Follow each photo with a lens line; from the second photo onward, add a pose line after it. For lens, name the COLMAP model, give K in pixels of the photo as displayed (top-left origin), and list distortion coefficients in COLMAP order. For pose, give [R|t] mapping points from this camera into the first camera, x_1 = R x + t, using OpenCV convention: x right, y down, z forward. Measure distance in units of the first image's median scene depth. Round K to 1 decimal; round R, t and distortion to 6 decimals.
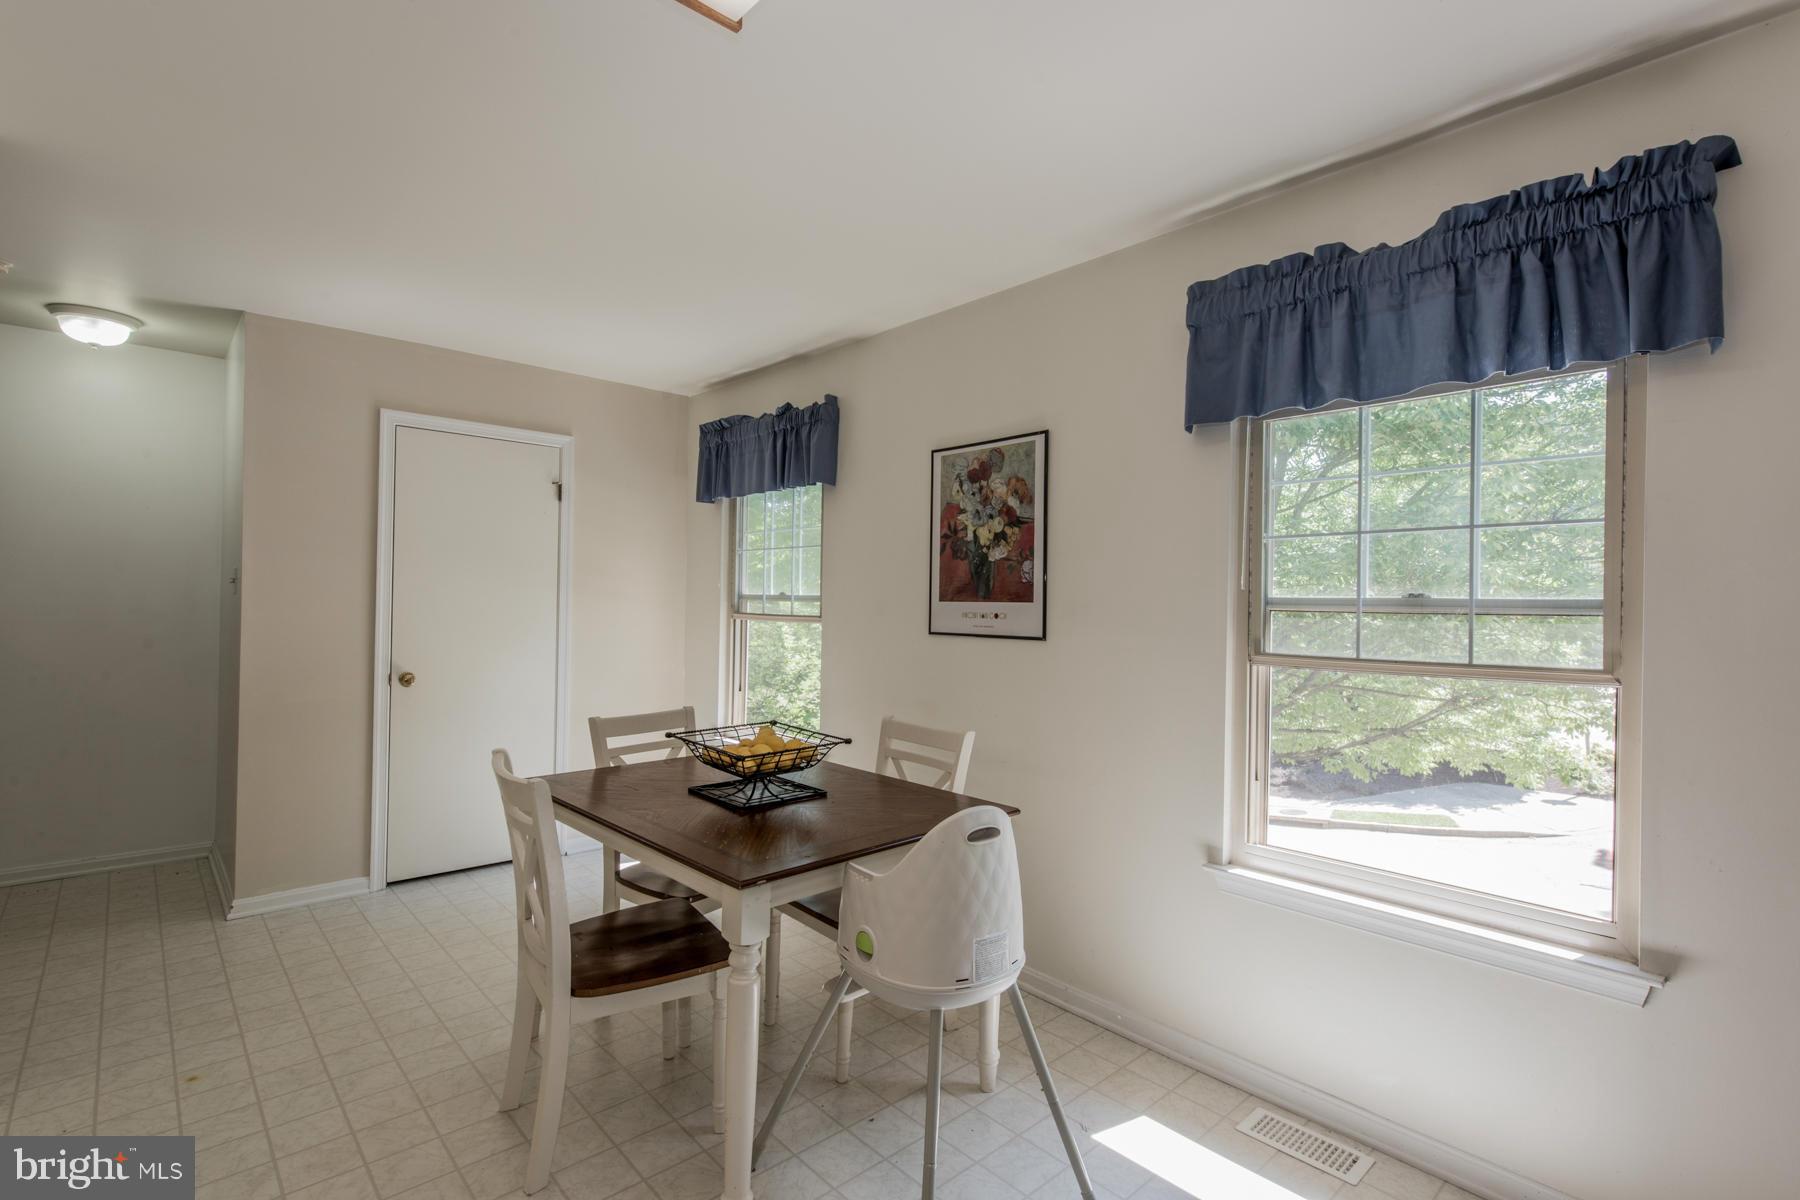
lens RADIAL K [[851.8, 0, 905.3], [0, 851.8, 607.7], [0, 0, 1]] dist [0.015309, -0.000182]
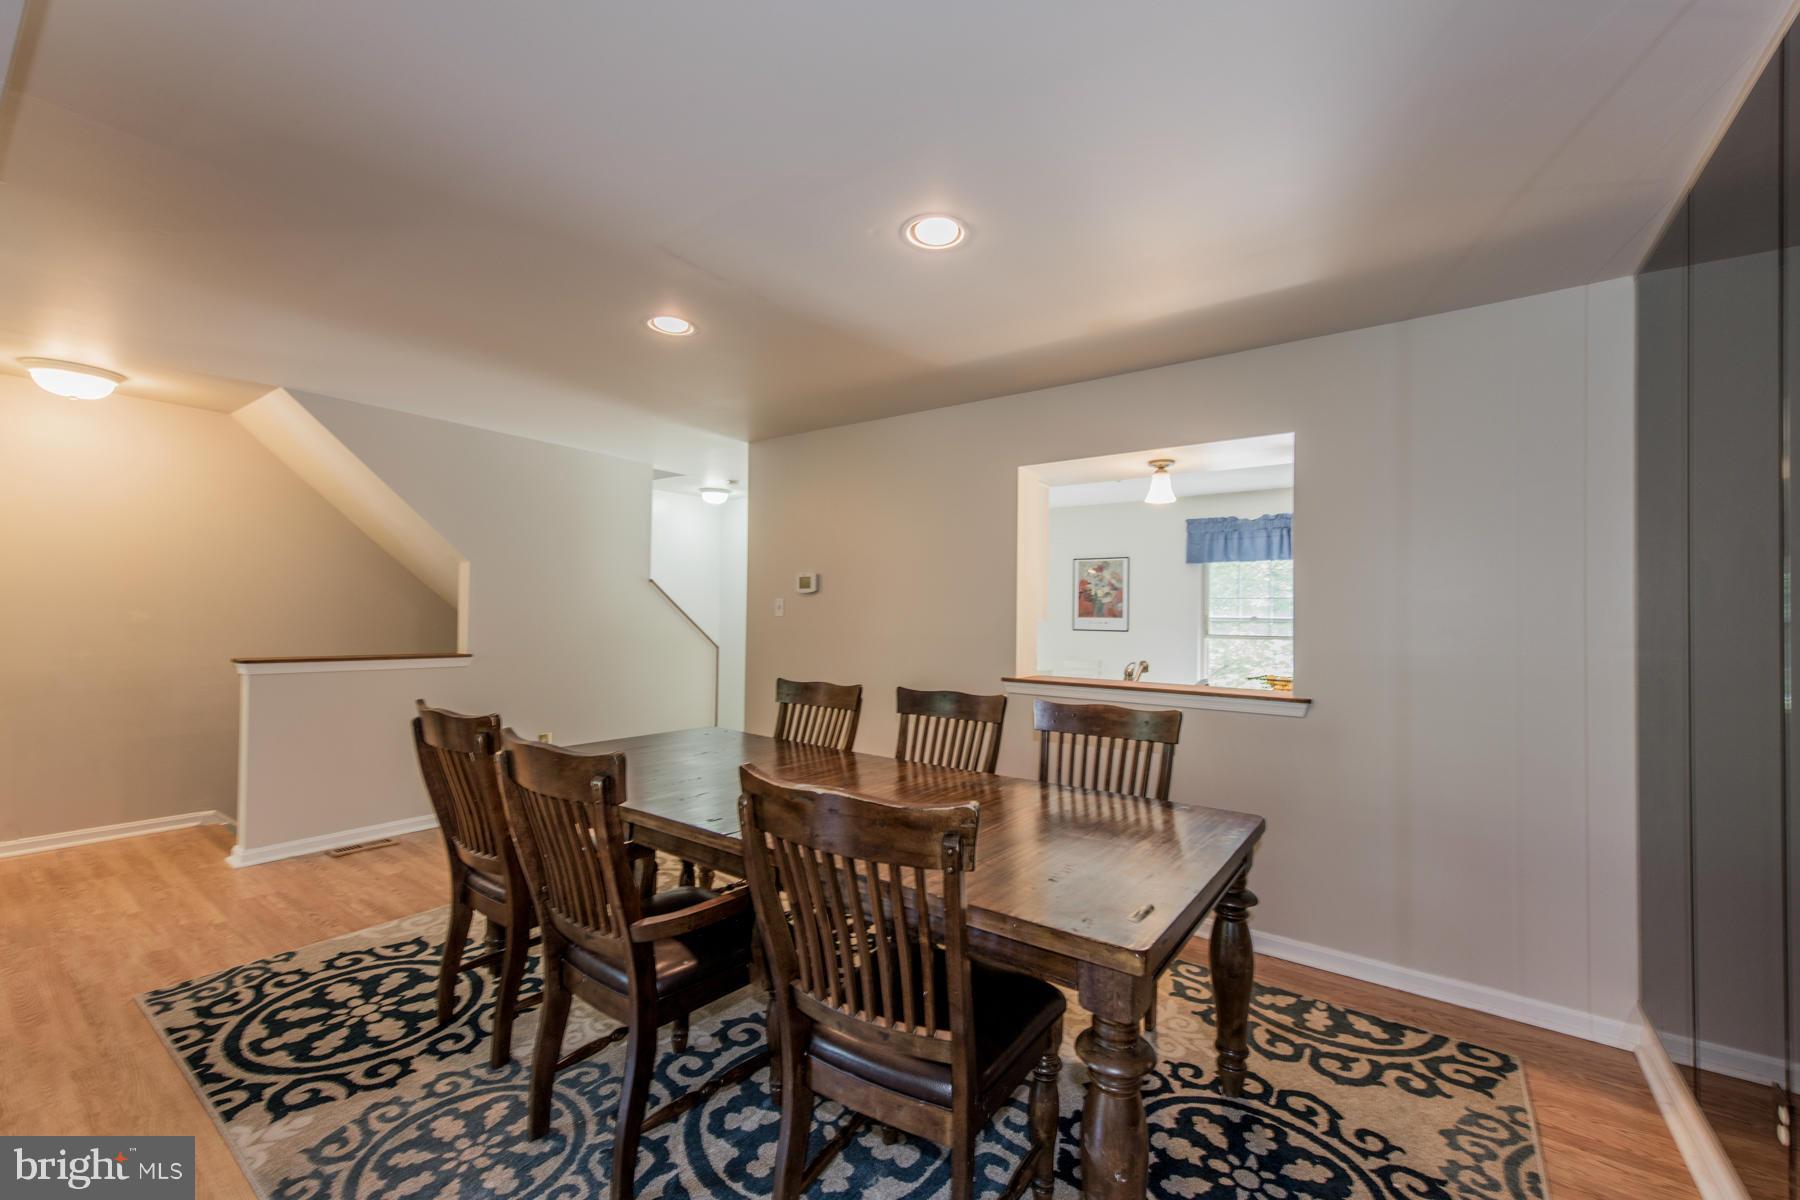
lens RADIAL K [[709.6, 0, 900.0], [0, 709.6, 600.0], [0, 0, 1]] dist [0.008560, -0.000038]
pose [[0.981204, 0.001850, 0.192964, -1.247458], [0.001601, 0.999842, -0.017726, -0.029489], [-0.192967, 0.017701, 0.981046, -1.413391]]
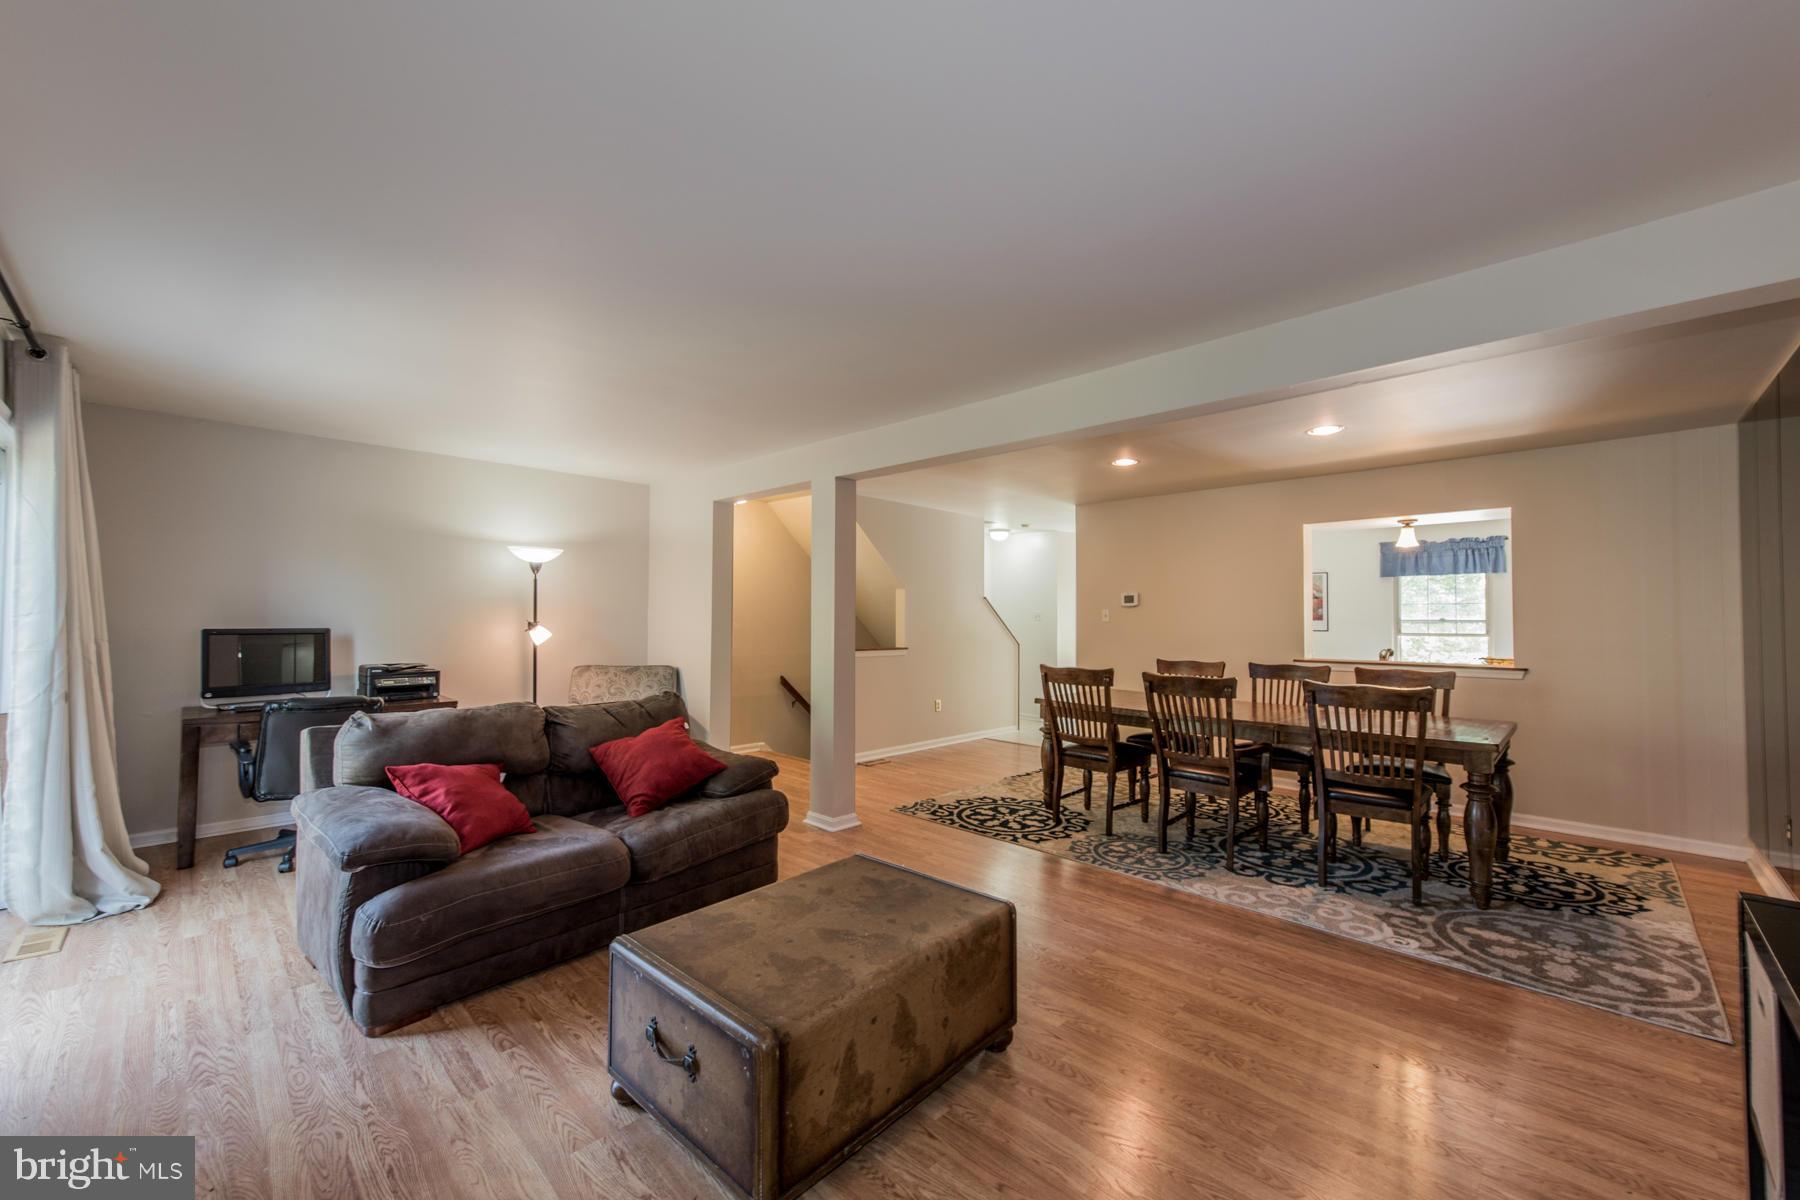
lens RADIAL K [[674.8, 0, 902.3], [0, 674.8, 604.3], [0, 0, 1]] dist [0.000178, -0.000274]
pose [[0.999050, -0.011536, 0.042019, -2.119000], [0.012501, 0.999663, -0.022757, -0.038251], [-0.041742, 0.023261, 0.998858, -2.148550]]
